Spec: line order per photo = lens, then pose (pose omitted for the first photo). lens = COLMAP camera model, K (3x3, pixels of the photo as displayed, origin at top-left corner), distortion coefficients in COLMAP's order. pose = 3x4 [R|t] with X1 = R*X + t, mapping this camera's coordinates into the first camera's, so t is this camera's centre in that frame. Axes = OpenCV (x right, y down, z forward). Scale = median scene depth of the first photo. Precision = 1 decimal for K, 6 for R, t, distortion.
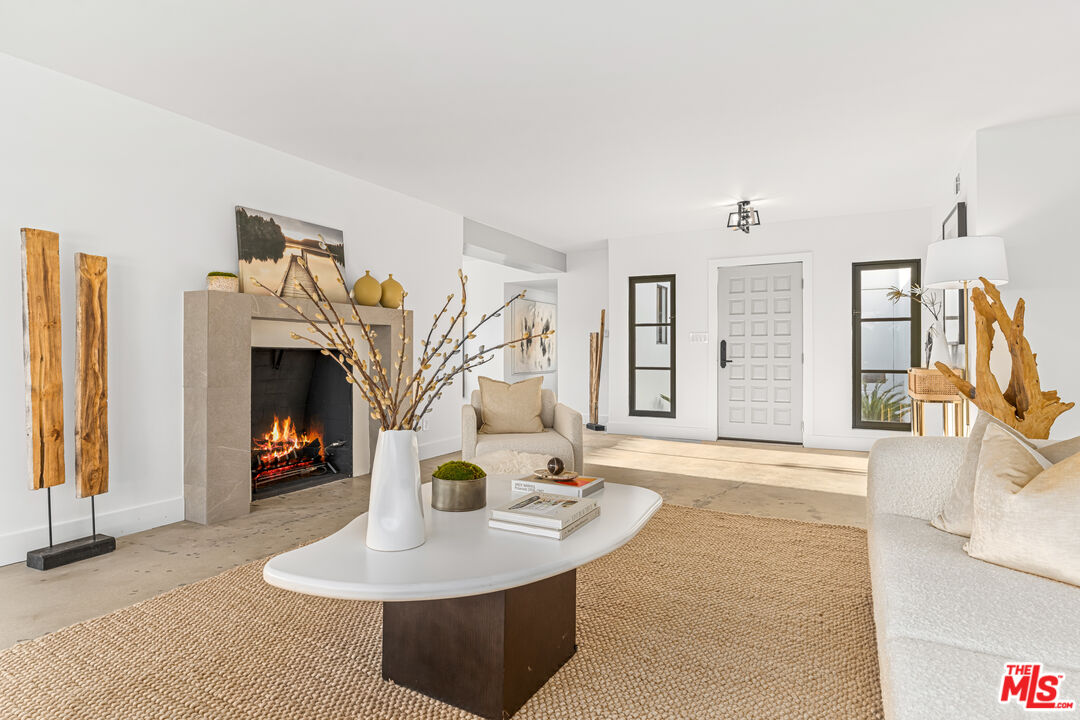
lens RADIAL K [[570.2, 0, 540.1], [0, 570.2, 355.2], [0, 0, 1]] dist [-0.044282, -0.000208]
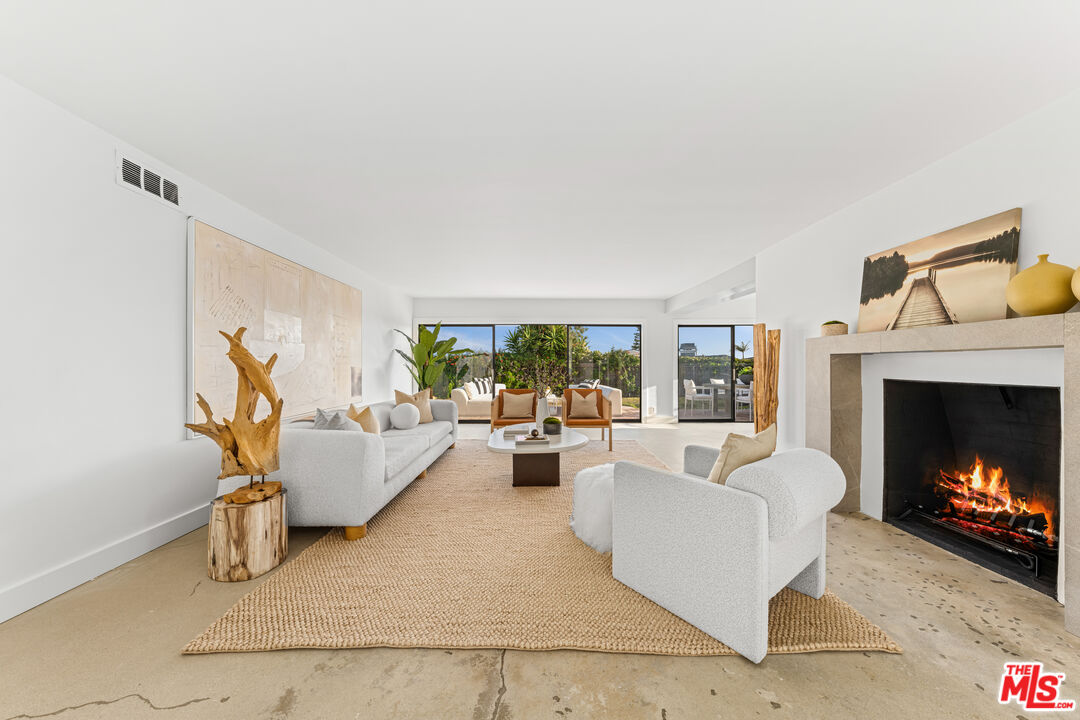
lens RADIAL K [[369.3, 0, 541.8], [0, 369.3, 367.9], [0, 0, 1]] dist [0.000675, 0.000210]
pose [[-0.873845, 0.017692, -0.485883, 0.407111], [0.014396, 0.999841, 0.010515, -0.050437], [0.485992, 0.002193, -0.873960, 1.274887]]
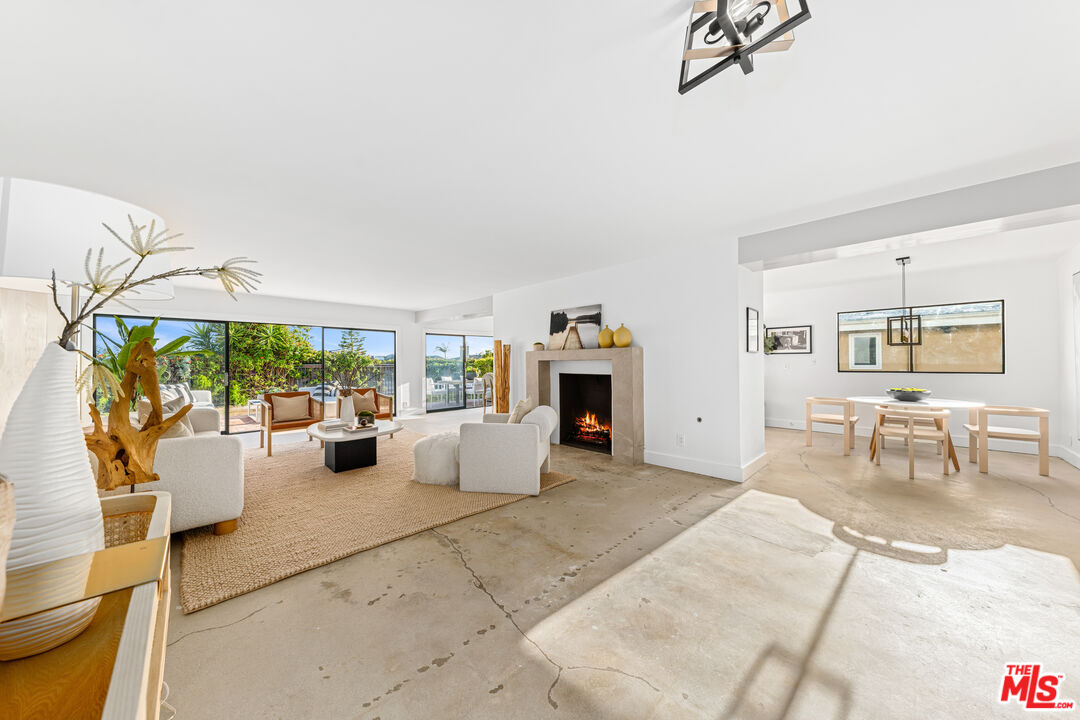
lens RADIAL K [[365.2, 0, 539.5], [0, 365.2, 362.7], [0, 0, 1]] dist [-0.000297, 0.000002]
pose [[-0.296594, 0.013471, -0.954909, 0.847005], [0.013165, 0.999863, 0.010016, -0.068171], [0.954913, -0.009600, -0.296731, 1.318400]]
